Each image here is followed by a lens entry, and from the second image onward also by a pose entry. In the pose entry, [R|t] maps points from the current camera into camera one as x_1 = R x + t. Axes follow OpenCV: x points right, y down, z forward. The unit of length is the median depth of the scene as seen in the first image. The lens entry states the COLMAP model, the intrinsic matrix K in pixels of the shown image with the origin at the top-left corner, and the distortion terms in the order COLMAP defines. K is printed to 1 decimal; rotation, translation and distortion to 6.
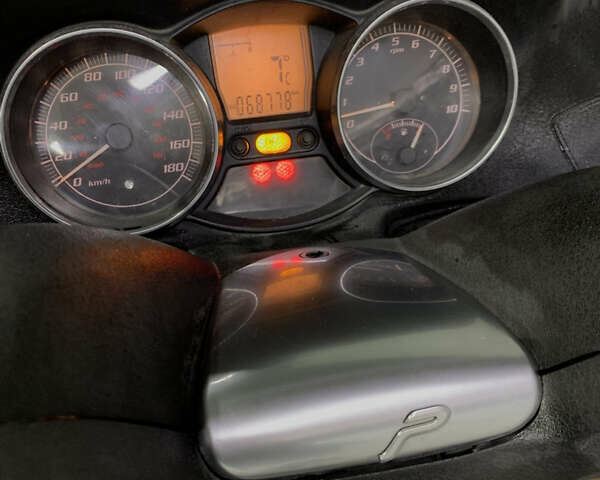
lens RADIAL K [[594.8, 0, 313.8], [0, 594.8, 242.9], [0, 0, 1]] dist [0.084416, -0.158806]
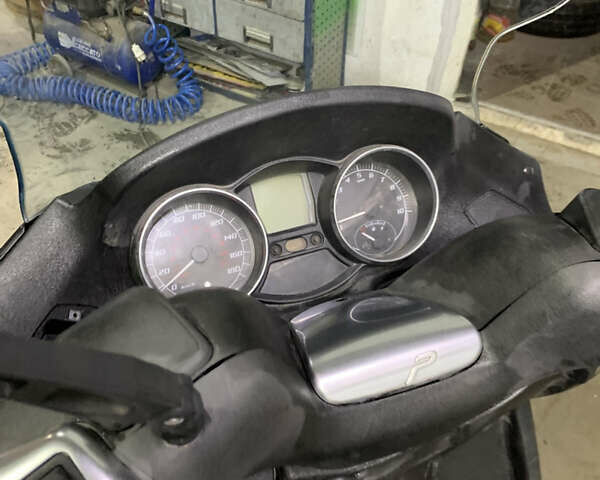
lens RADIAL K [[594.8, 0, 313.8], [0, 594.8, 242.9], [0, 0, 1]] dist [0.084416, -0.158806]
pose [[0.985151, -0.139565, 0.099997, -0.176401], [0.158491, 0.963200, -0.217088, 0.175344], [-0.066019, 0.229713, 0.971017, -0.527146]]
